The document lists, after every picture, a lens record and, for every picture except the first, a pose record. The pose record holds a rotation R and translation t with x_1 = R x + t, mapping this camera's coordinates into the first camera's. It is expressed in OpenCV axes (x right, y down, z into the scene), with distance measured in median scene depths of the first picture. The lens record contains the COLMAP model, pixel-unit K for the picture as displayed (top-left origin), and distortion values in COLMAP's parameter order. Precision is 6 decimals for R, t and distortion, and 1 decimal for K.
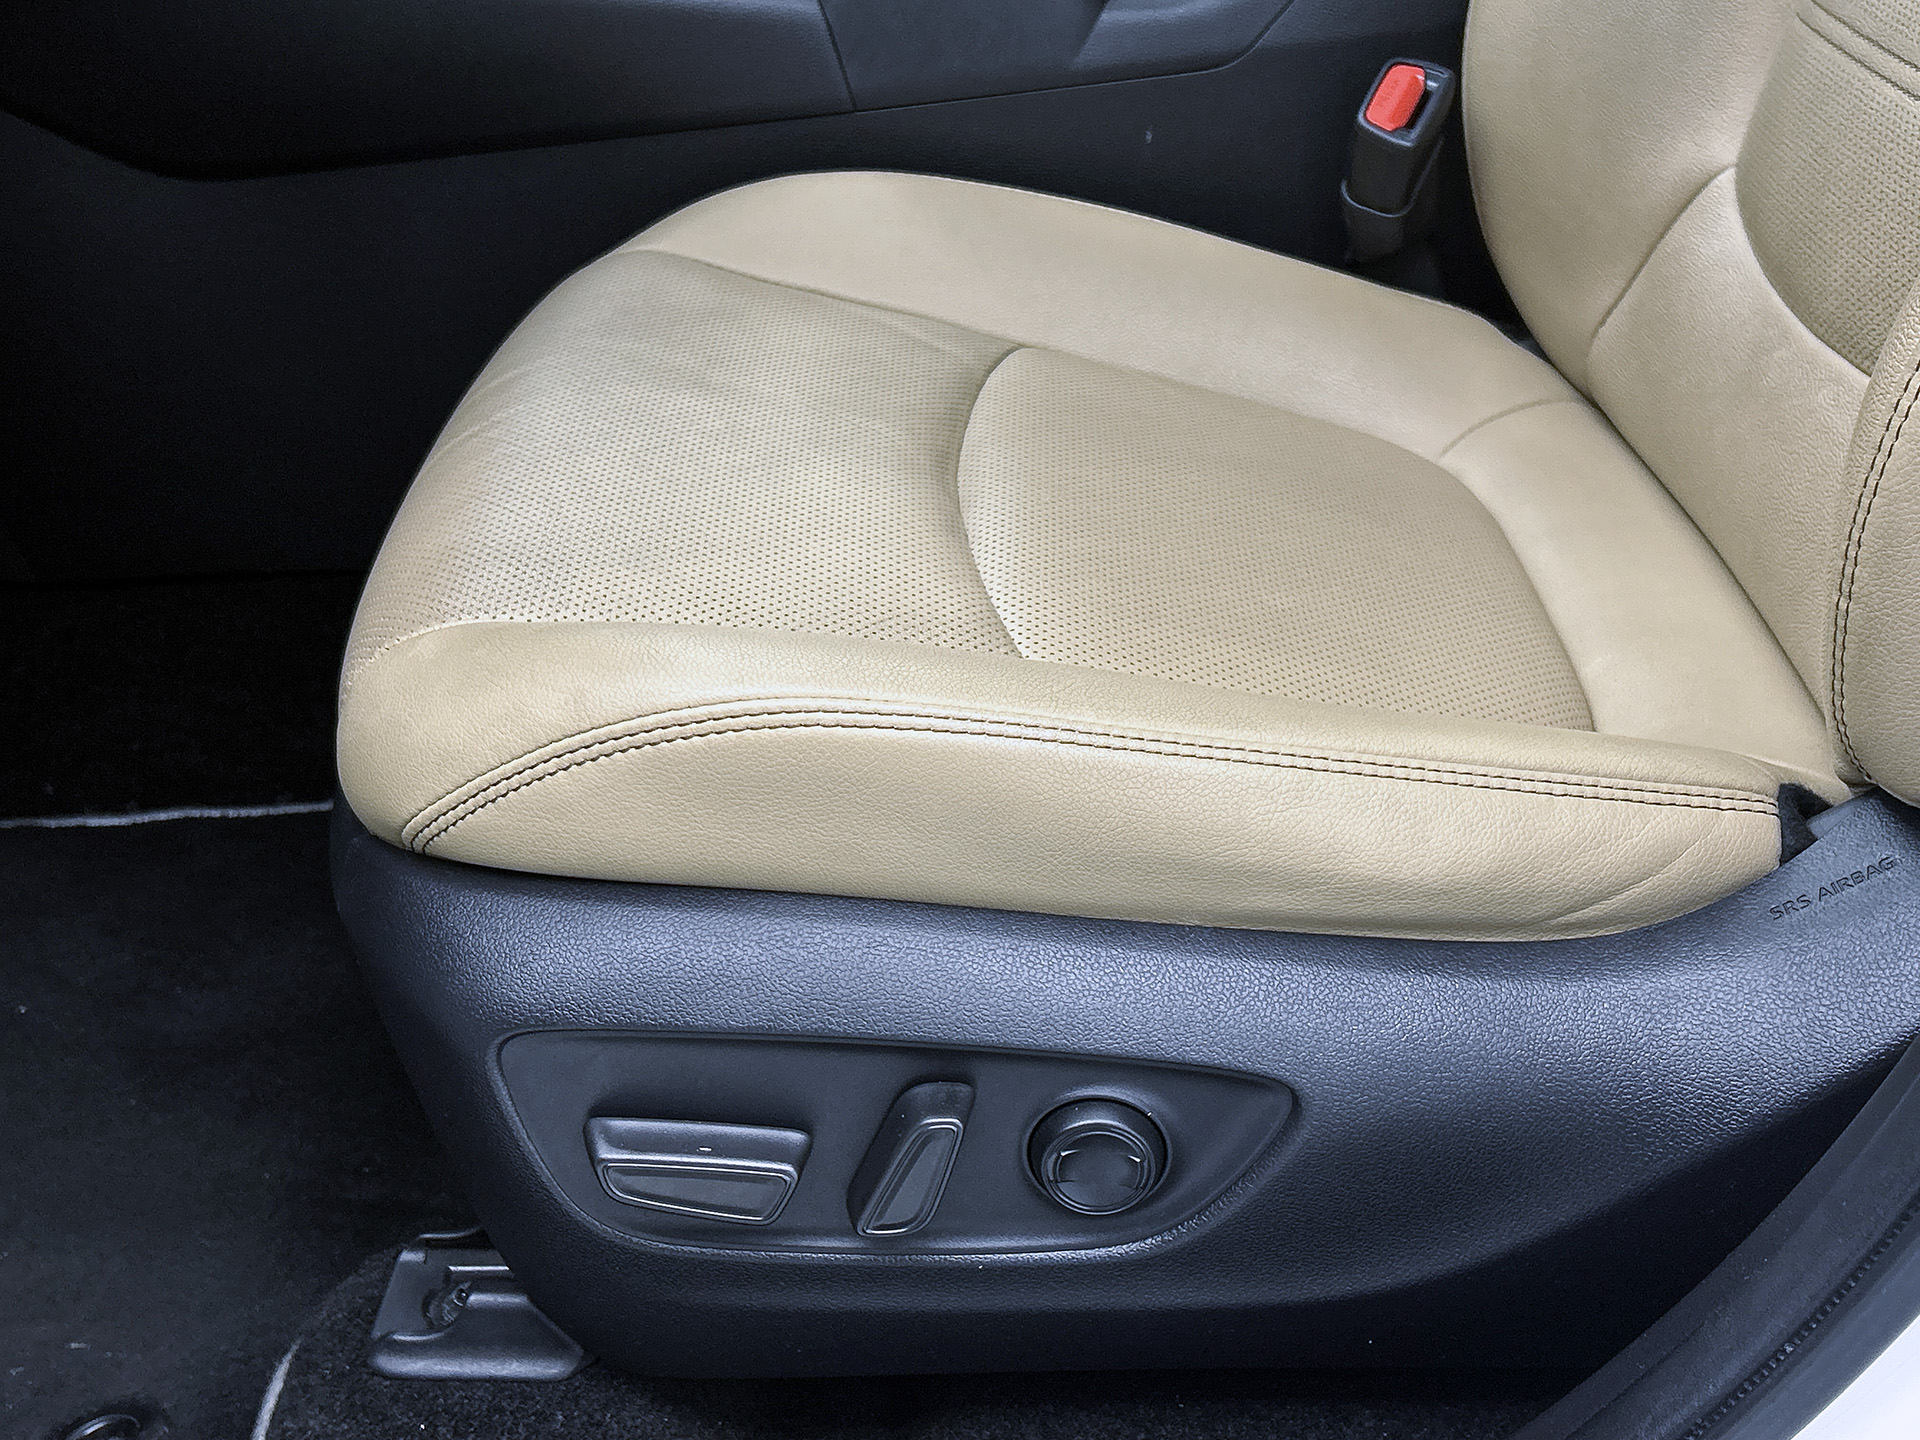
lens RADIAL K [[2228.5, 0, 951.2], [0, 2228.5, 721.7], [0, 0, 1]] dist [0.016308, 0.000000]
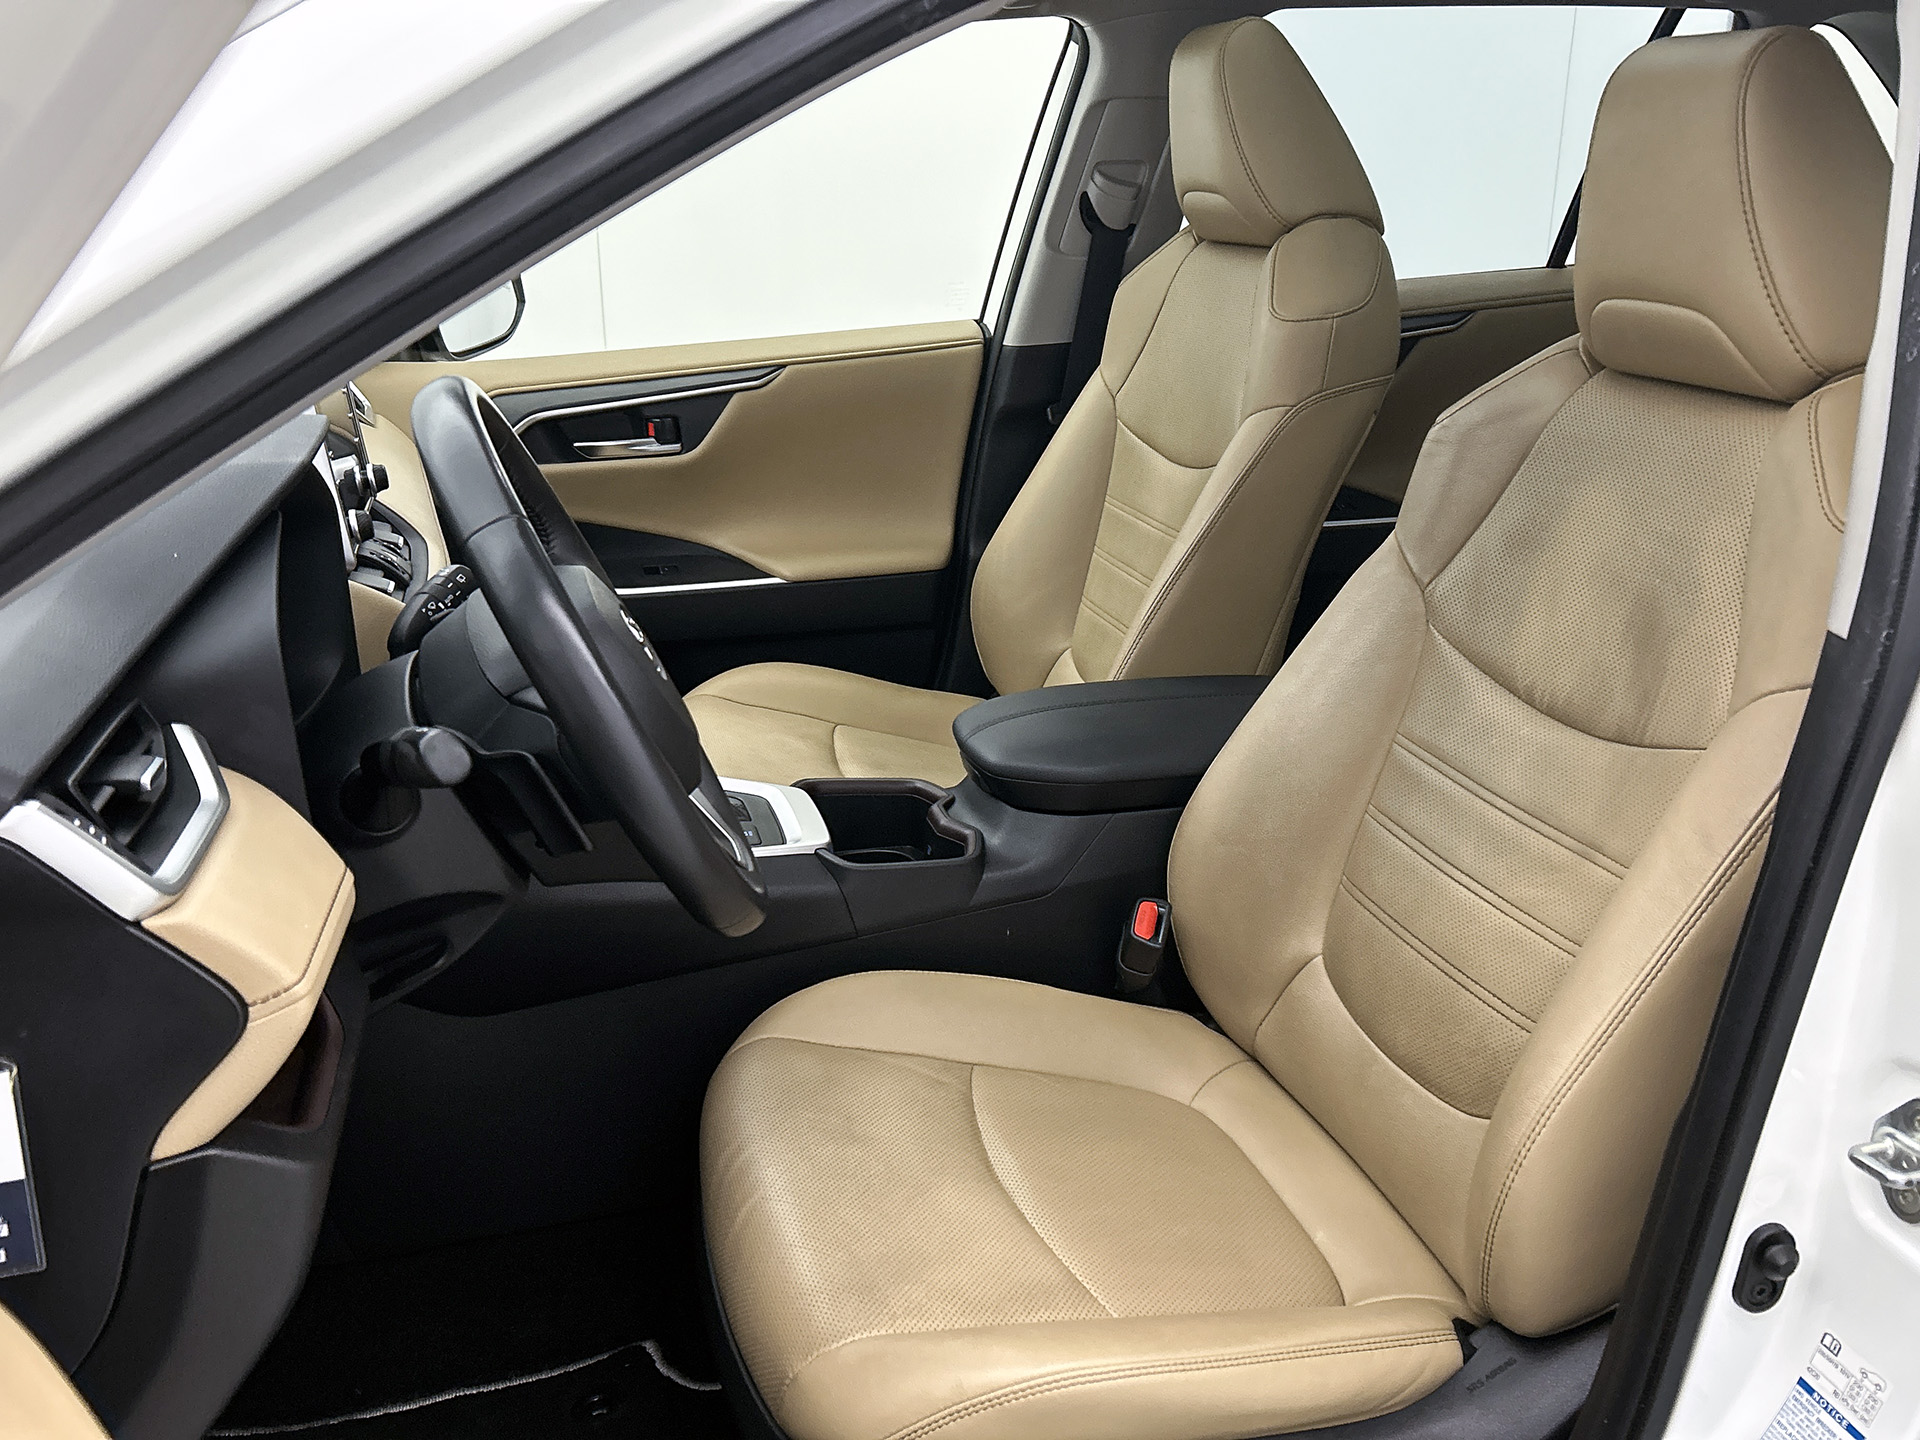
lens RADIAL K [[1683.2, 0, 953.9], [0, 1683.2, 769.0], [0, 0, 1]] dist [0.094092, -0.011187]
pose [[0.960581, -0.074186, 0.267920, -0.360279], [0.113585, 0.984358, -0.134673, -0.236025], [-0.253738, 0.159796, 0.953982, -0.402622]]
